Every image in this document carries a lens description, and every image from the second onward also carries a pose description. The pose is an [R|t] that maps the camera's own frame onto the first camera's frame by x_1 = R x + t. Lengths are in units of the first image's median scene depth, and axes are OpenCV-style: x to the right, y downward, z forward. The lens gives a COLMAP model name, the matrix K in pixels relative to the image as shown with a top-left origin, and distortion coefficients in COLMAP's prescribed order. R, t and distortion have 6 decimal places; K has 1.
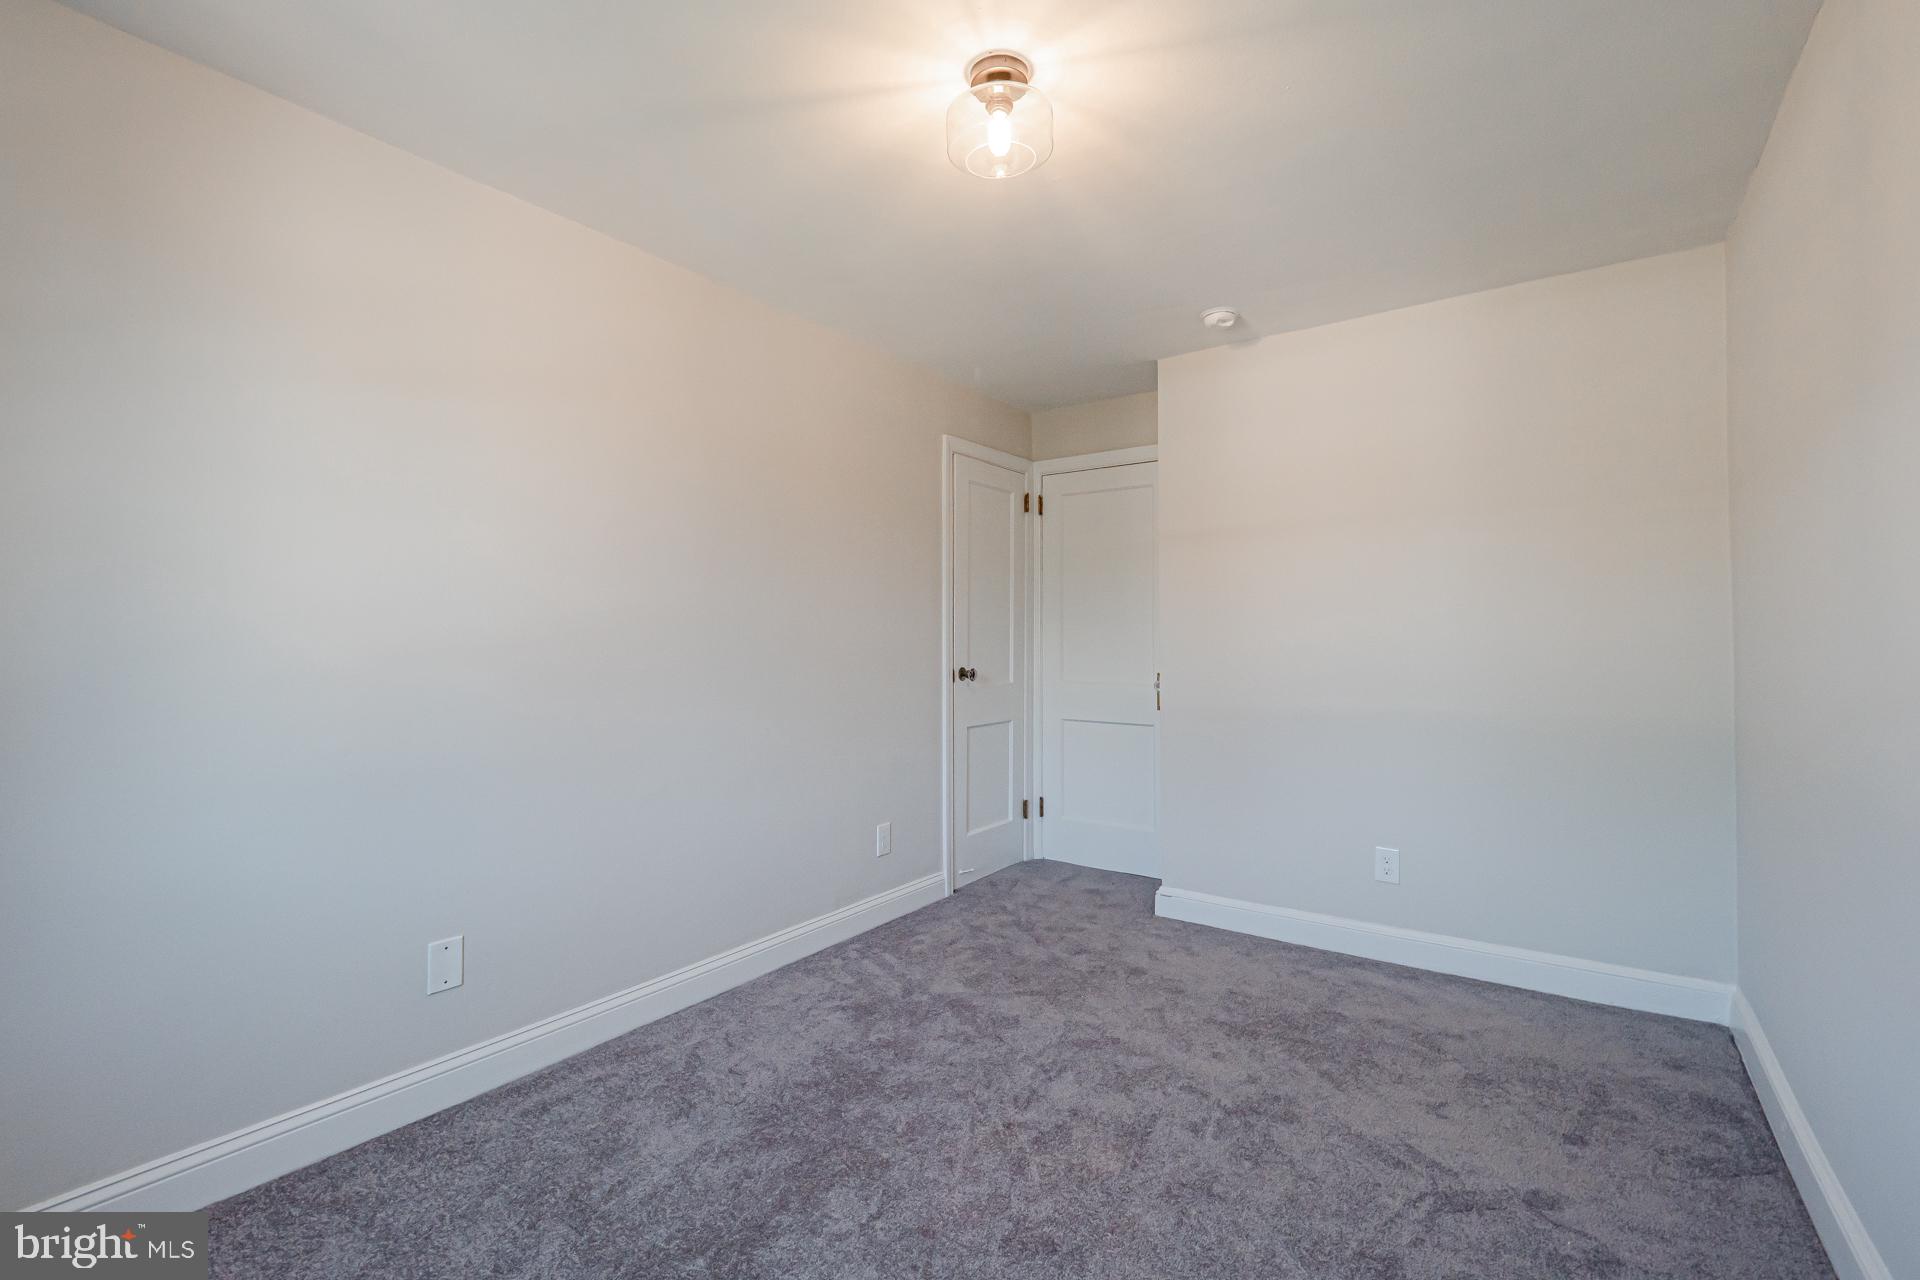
lens RADIAL K [[831.2, 0, 984.5], [0, 831.2, 626.7], [0, 0, 1]] dist [0.015727, -0.016714]
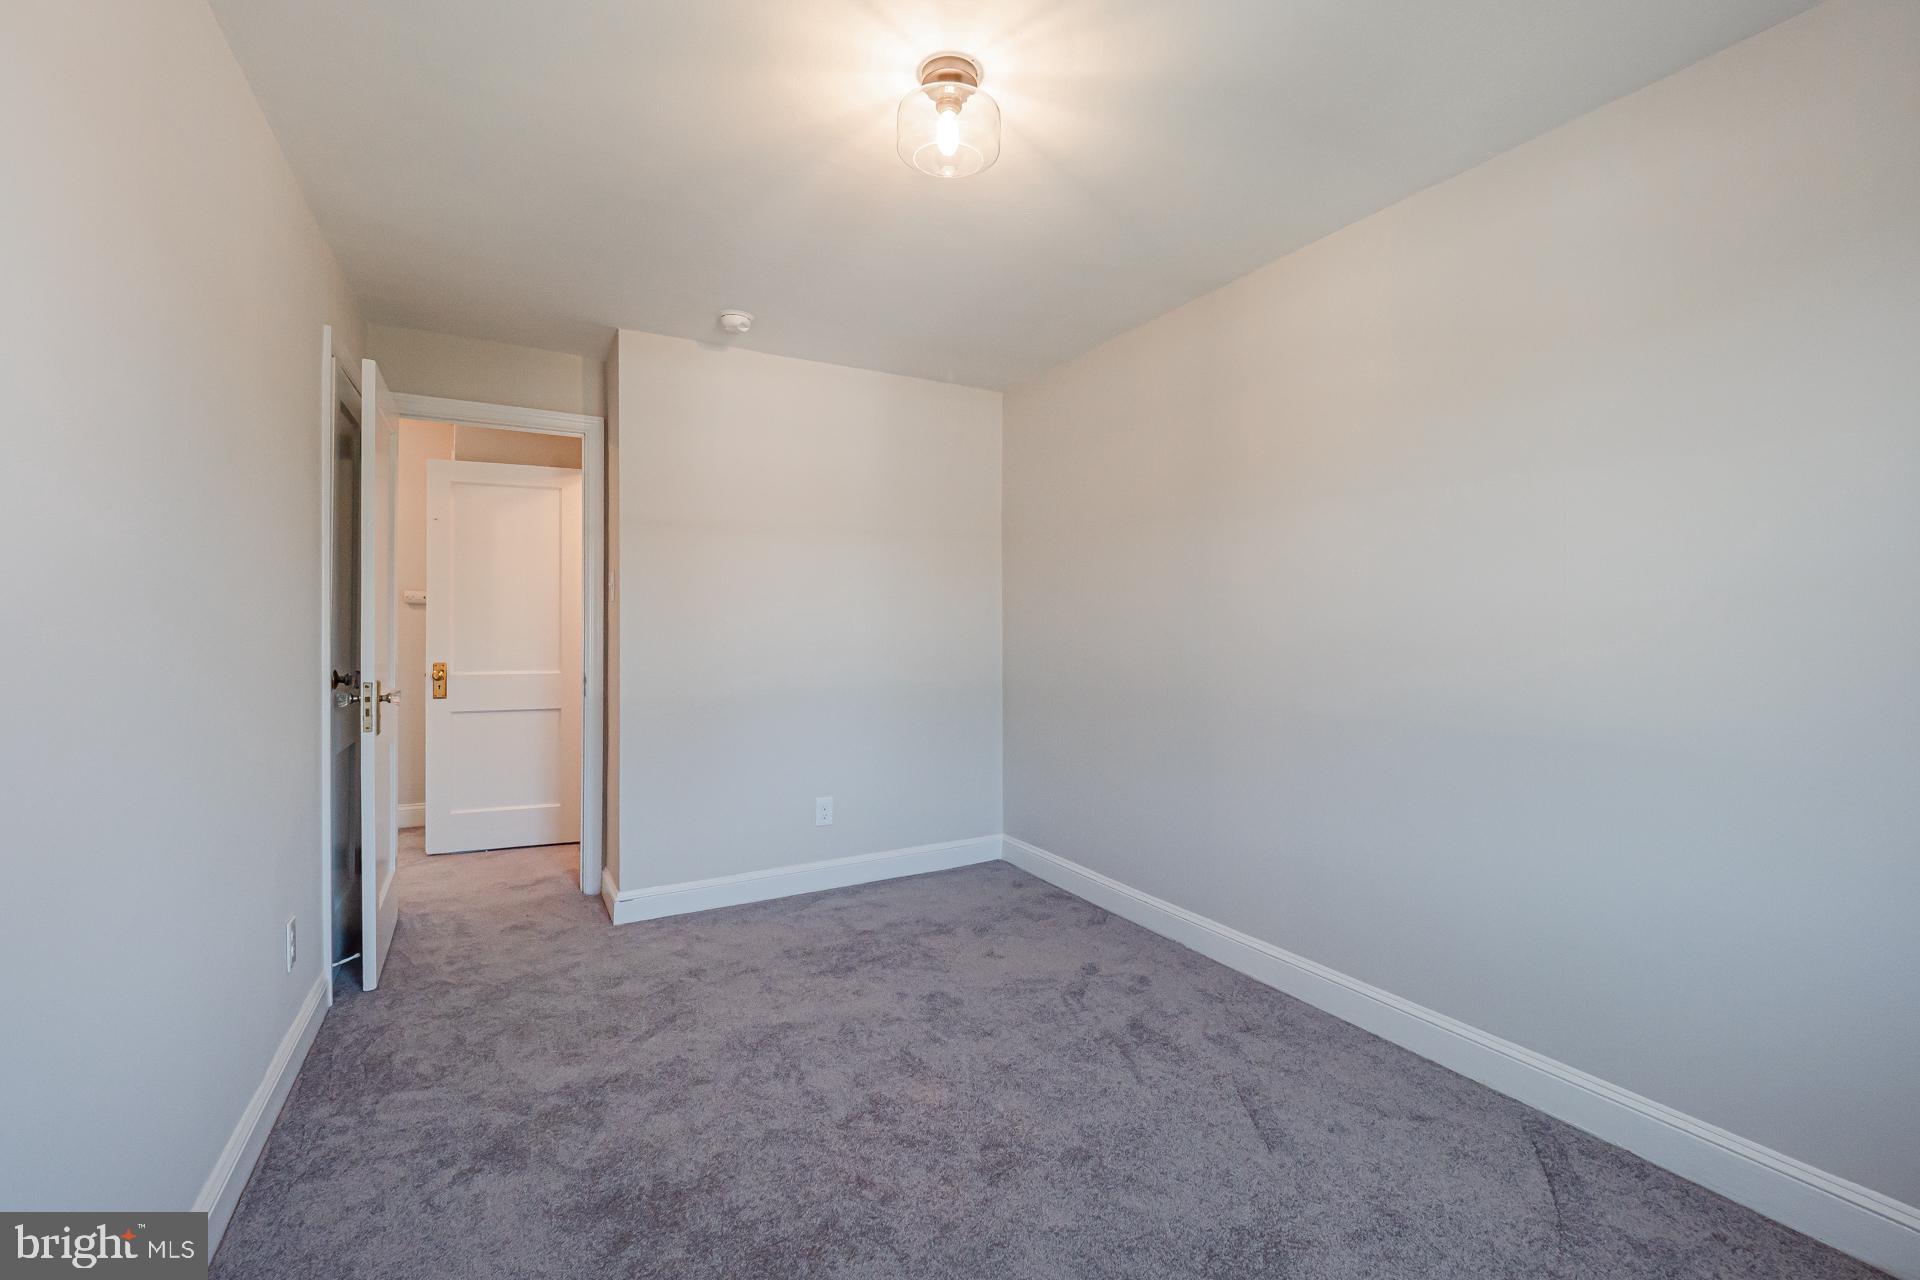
lens RADIAL K [[796.7, 0, 937.5], [0, 796.7, 628.1], [0, 0, 1]] dist [0.005815, -0.011116]
pose [[0.448437, 0.003960, 0.893805, -0.550080], [-0.011034, 0.999939, 0.001106, 0.011650], [-0.893746, -0.010358, 0.448453, 0.358835]]
